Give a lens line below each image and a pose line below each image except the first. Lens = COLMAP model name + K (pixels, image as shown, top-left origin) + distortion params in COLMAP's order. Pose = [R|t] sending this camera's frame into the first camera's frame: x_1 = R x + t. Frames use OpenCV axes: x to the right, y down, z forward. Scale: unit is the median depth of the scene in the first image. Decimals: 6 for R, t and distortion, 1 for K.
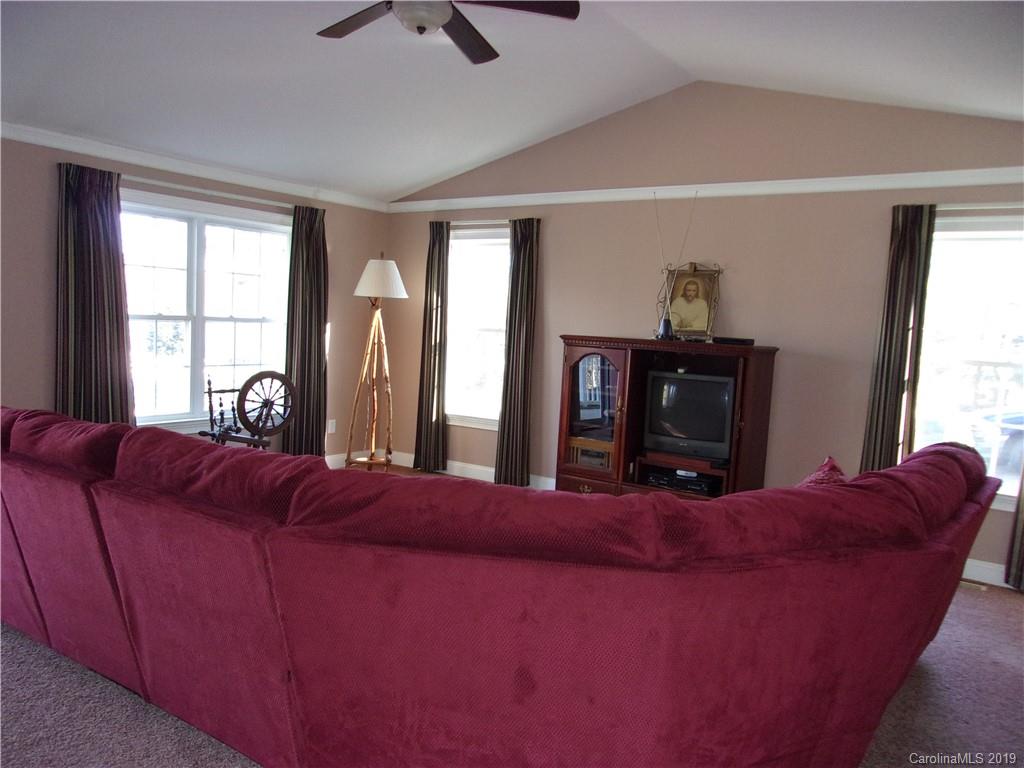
lens RADIAL K [[779.1, 0, 512.0], [0, 779.1, 384.0], [0, 0, 1]] dist [-0.033190, 0.000563]
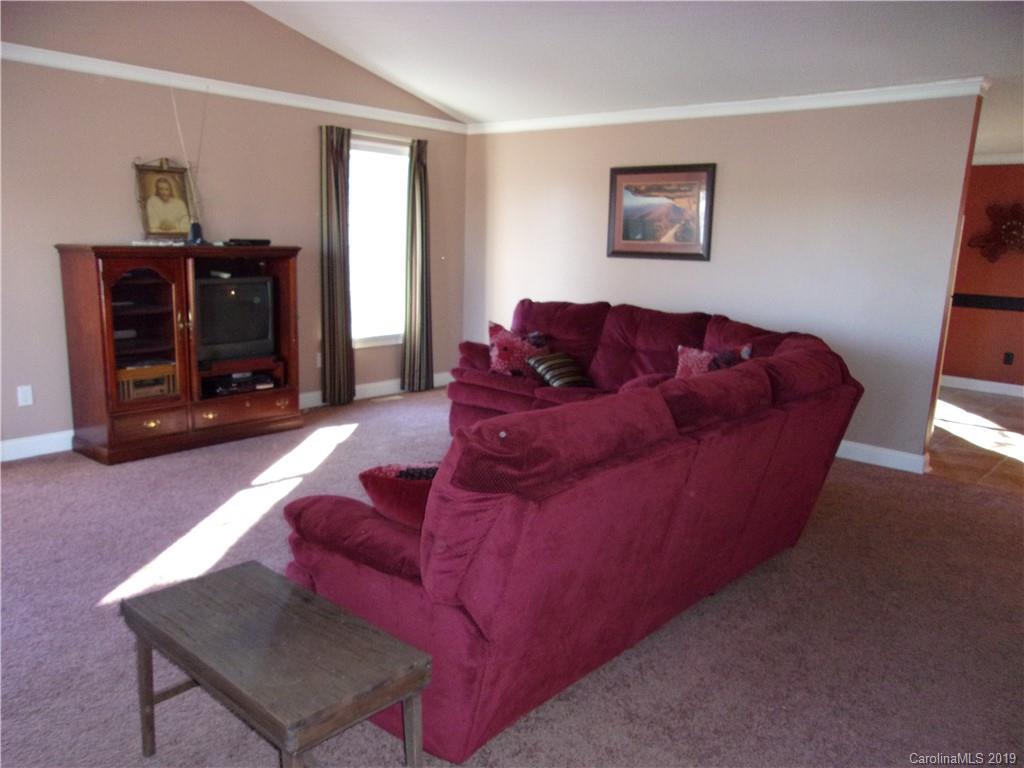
lens RADIAL K [[785.7, 0, 512.0], [0, 785.7, 384.0], [0, 0, 1]] dist [0.003105, 0.001426]
pose [[0.109176, -0.231876, 0.966599, -0.707431], [0.068754, 0.971845, 0.225368, -0.079074], [-0.991642, 0.041852, 0.122044, 0.495187]]
